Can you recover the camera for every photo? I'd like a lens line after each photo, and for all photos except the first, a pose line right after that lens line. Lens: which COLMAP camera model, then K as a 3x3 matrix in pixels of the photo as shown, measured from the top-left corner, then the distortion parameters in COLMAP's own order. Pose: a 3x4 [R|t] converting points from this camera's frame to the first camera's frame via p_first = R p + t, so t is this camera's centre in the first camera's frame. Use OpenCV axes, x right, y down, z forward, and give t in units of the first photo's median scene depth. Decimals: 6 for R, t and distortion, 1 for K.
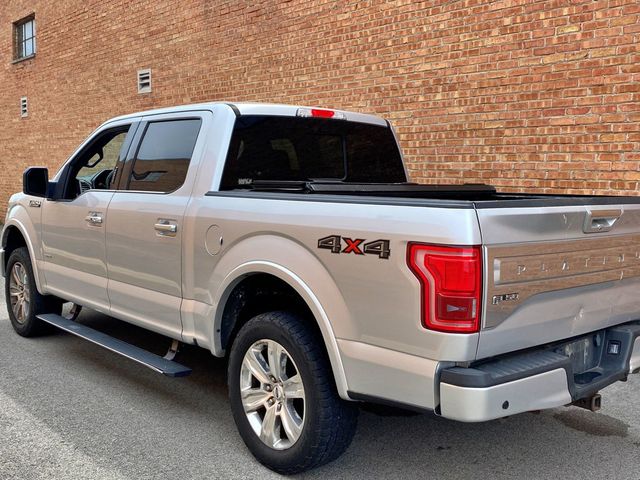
lens RADIAL K [[707.0, 0, 320.0], [0, 707.0, 240.0], [0, 0, 1]] dist [0.190828, -0.477131]
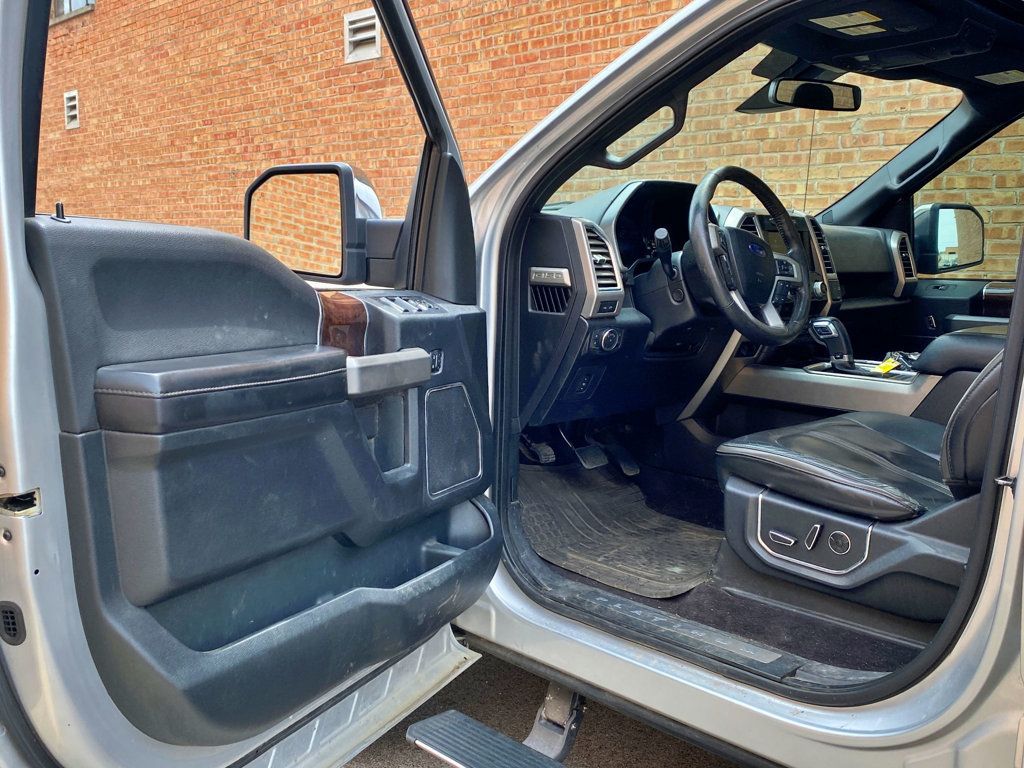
lens RADIAL K [[988.1, 0, 515.3], [0, 988.1, 371.6], [0, 0, 1]] dist [0.027734, -0.016665]
pose [[0.997267, -0.009086, 0.073319, -0.349526], [0.006476, 0.999339, 0.035764, -0.038072], [-0.073596, -0.035192, 0.996667, 0.594535]]
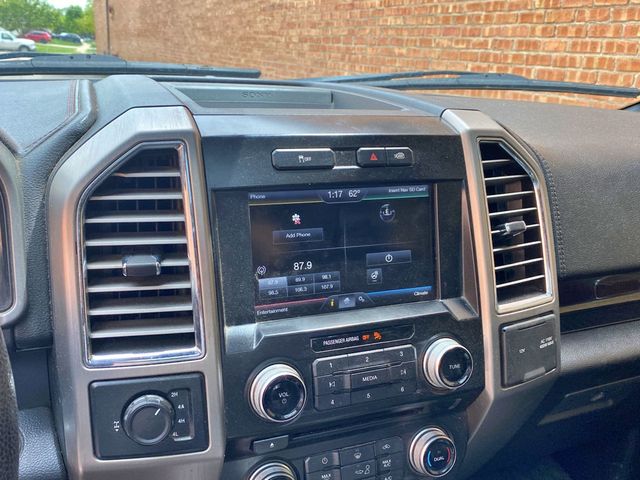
lens RADIAL K [[620.0, 0, 314.7], [0, 620.0, 240.8], [0, 0, 1]] dist [0.005647, -0.007362]
pose [[0.950996, 0.125575, -0.282557, -0.189277], [-0.067055, 0.975829, 0.207994, -0.089578], [0.301846, -0.178855, 0.936429, 0.910975]]
